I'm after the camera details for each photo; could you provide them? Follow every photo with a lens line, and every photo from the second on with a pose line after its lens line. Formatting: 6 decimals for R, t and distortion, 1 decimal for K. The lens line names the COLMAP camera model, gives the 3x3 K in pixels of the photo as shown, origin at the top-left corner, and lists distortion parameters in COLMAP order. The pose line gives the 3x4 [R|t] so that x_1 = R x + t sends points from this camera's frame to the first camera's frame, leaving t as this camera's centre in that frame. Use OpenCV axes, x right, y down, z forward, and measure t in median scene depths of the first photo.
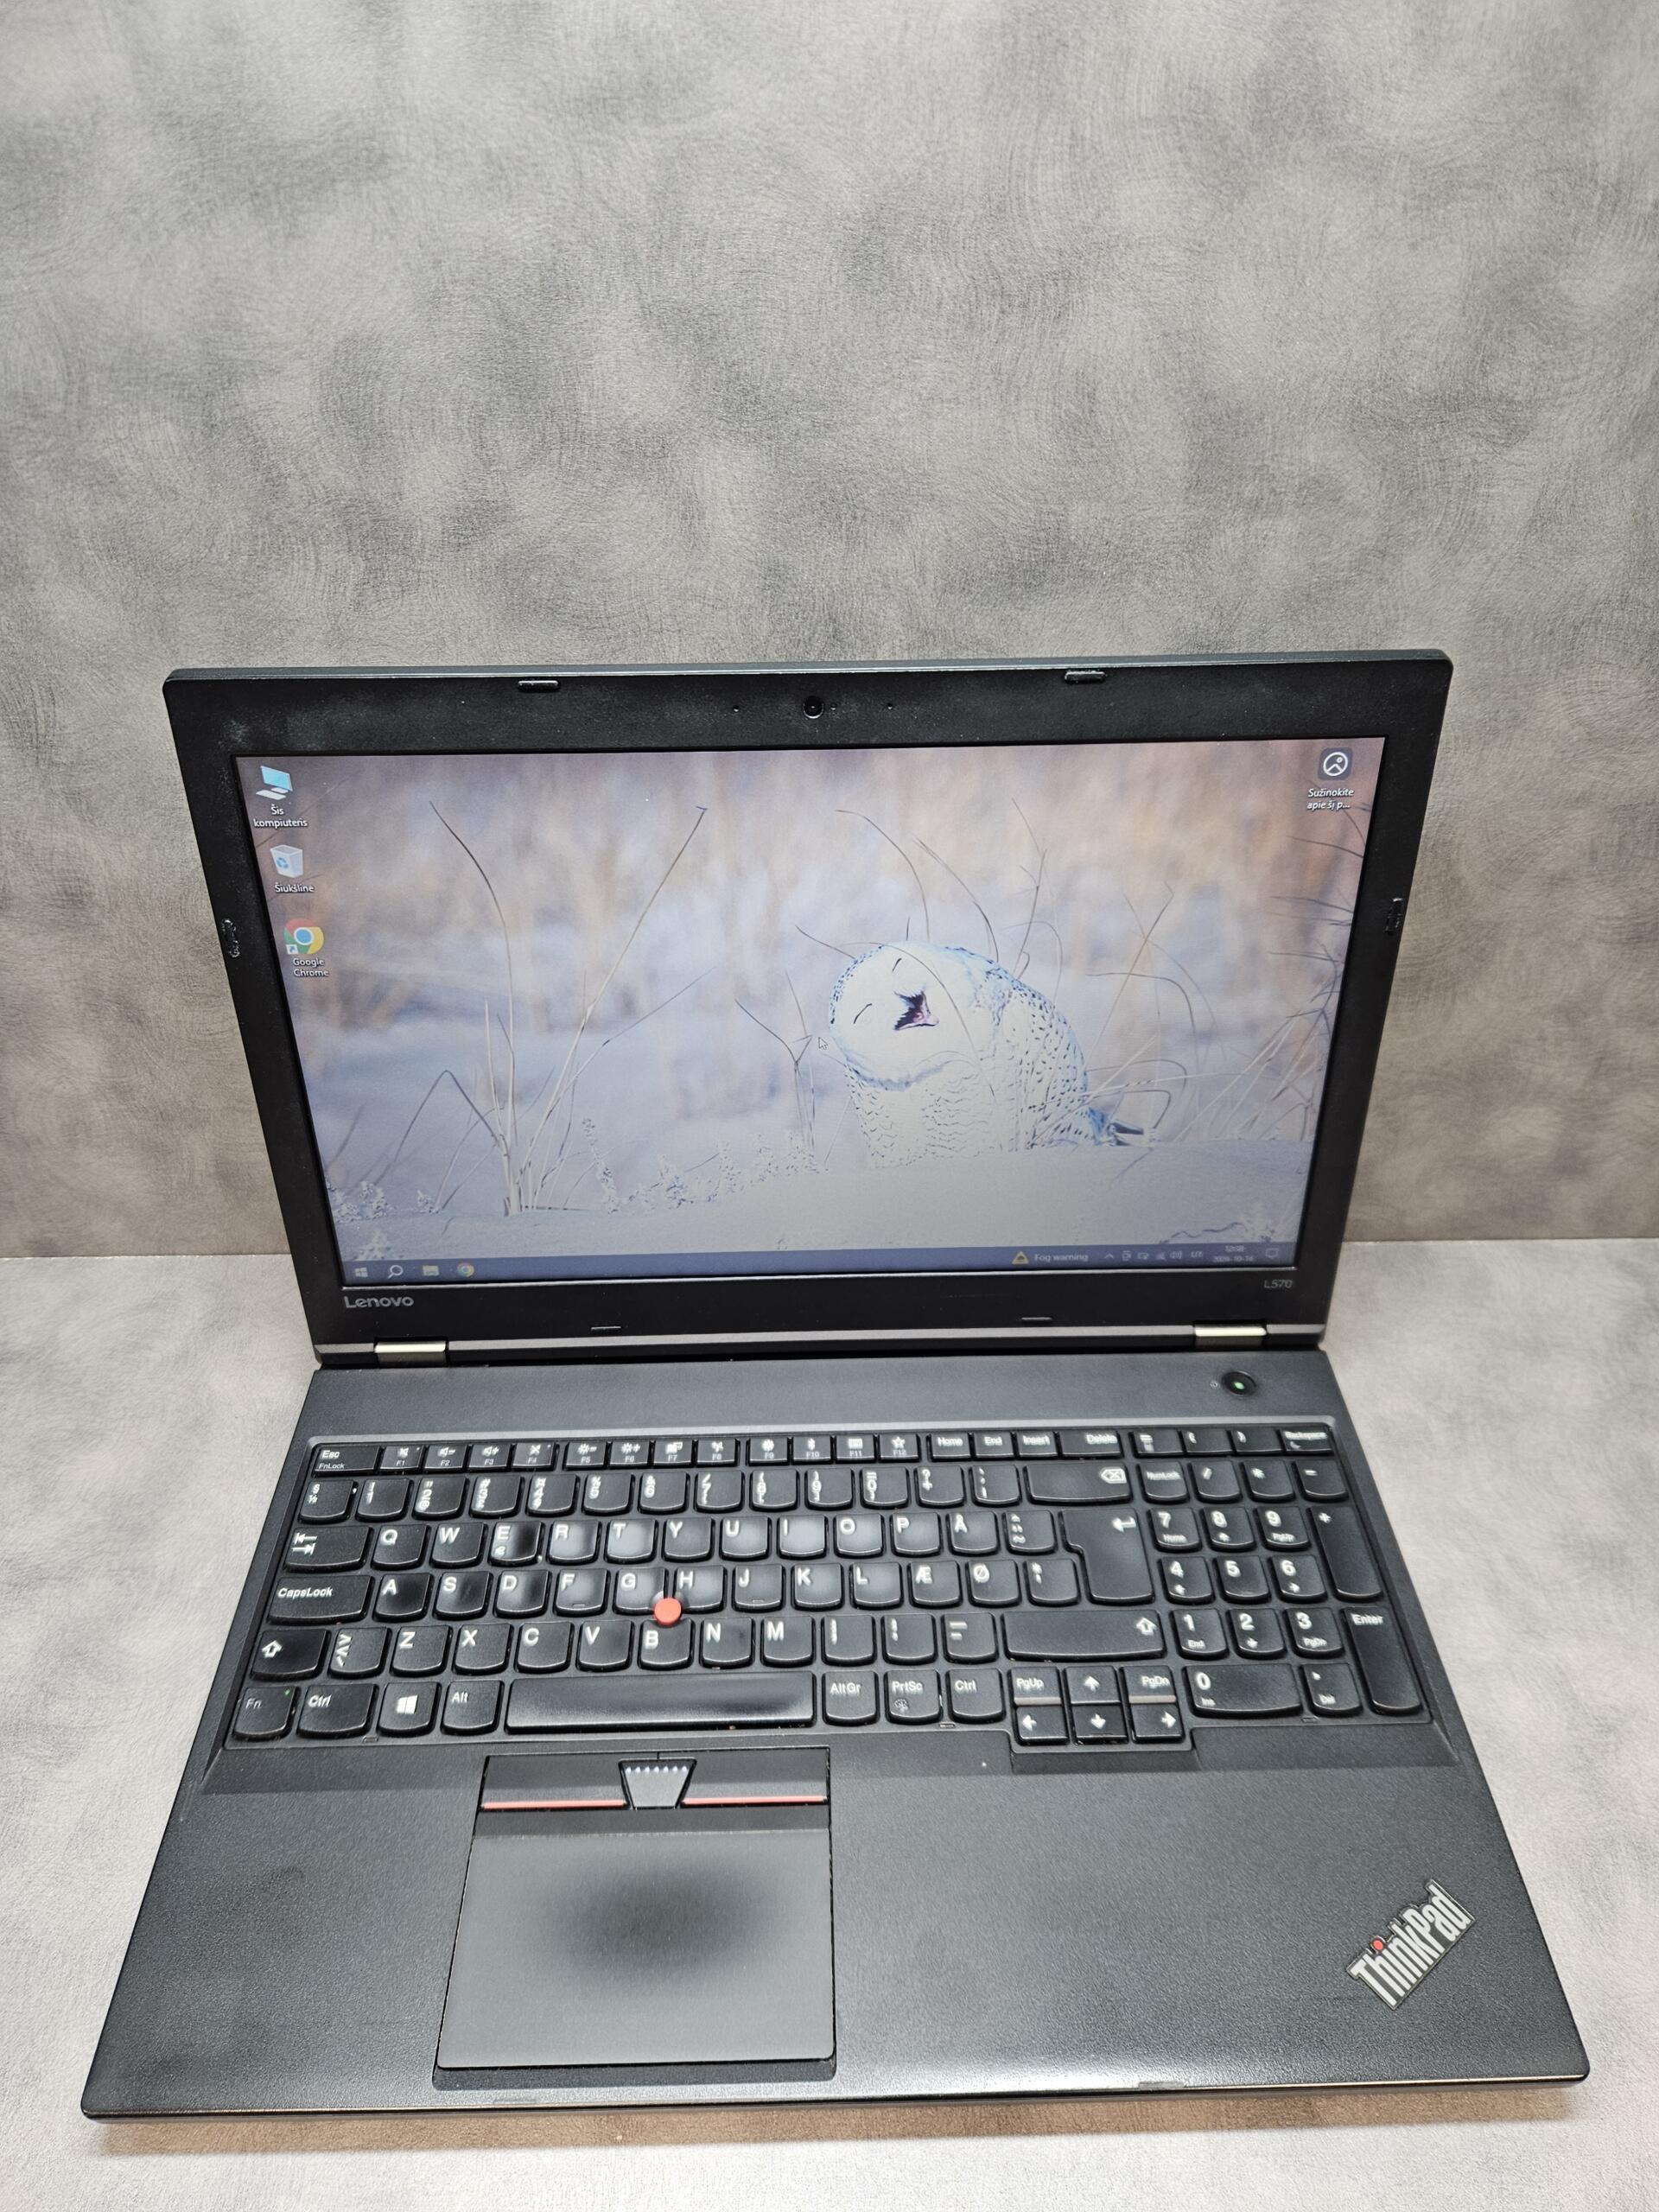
lens RADIAL K [[1509.9, 0, 827.2], [0, 1509.9, 1097.7], [0, 0, 1]] dist [0.044172, -0.049422]
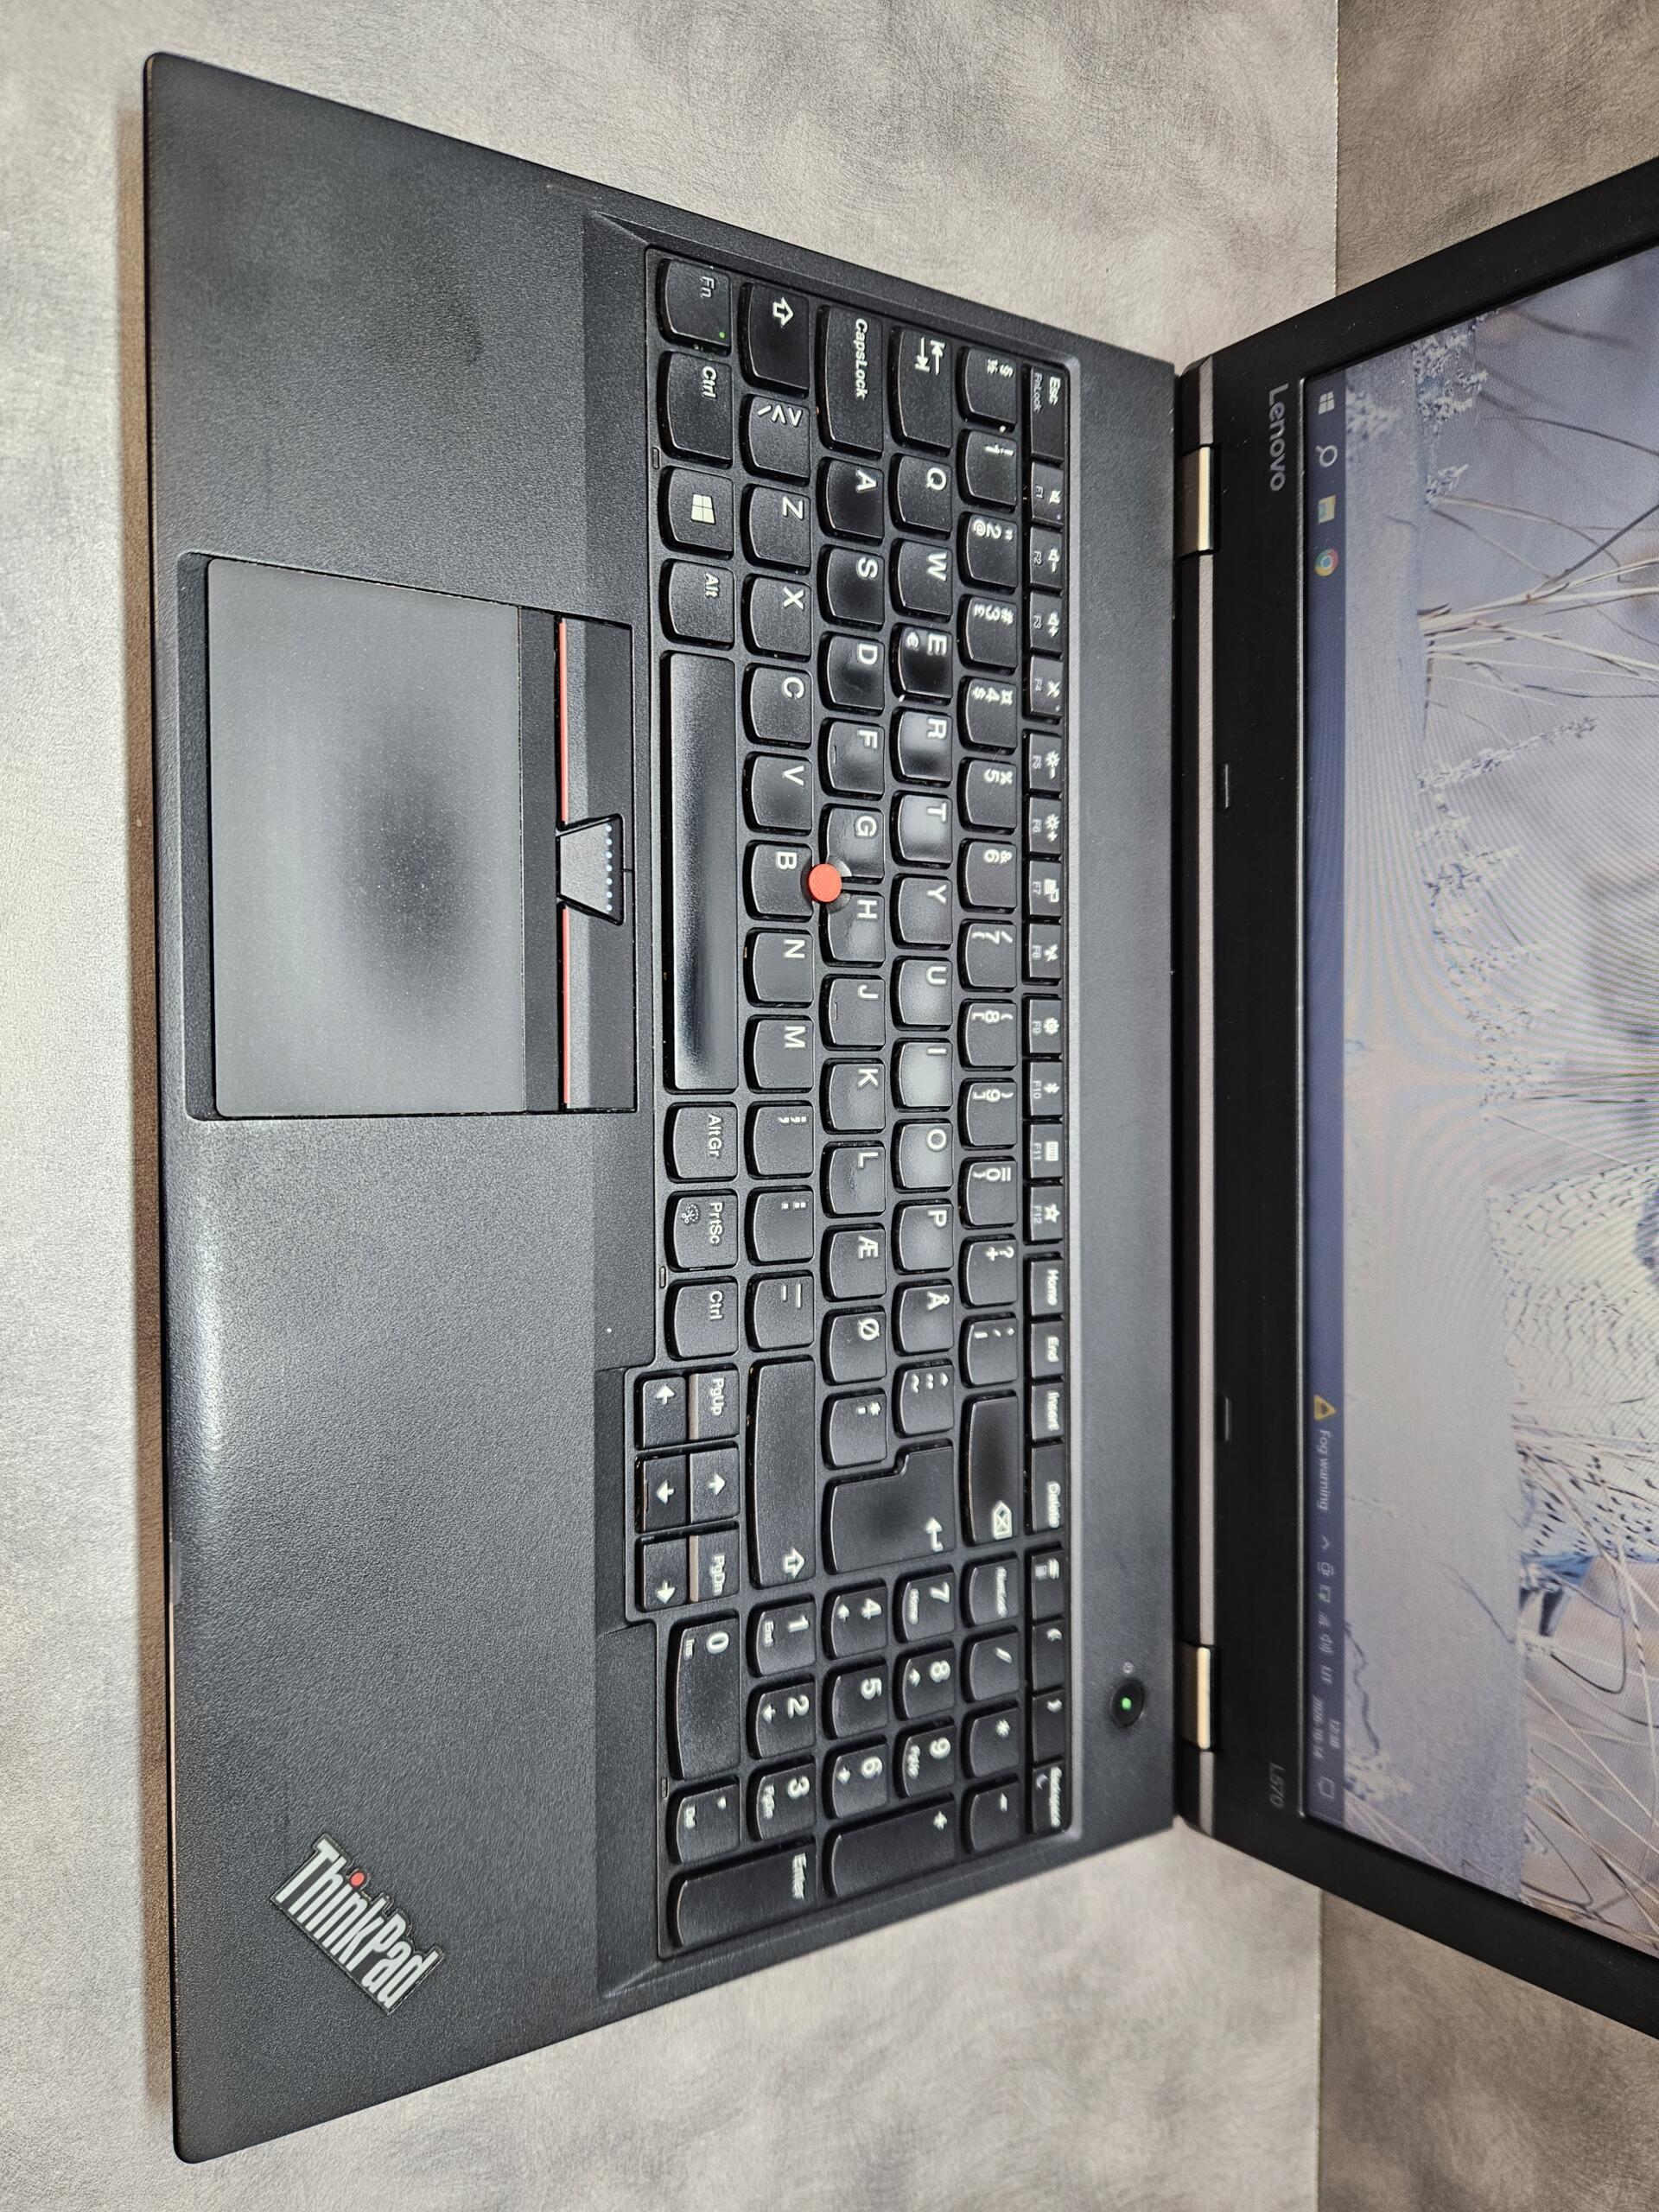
lens RADIAL K [[1509.9, 0, 823.9], [0, 1509.9, 1104.3], [0, 0, 1]] dist [0.044172, -0.049422]
pose [[-0.015896, 0.999738, 0.016440, -0.013190], [-0.933803, -0.020722, 0.357188, 0.080495], [0.357435, -0.009674, 0.933888, 0.321057]]
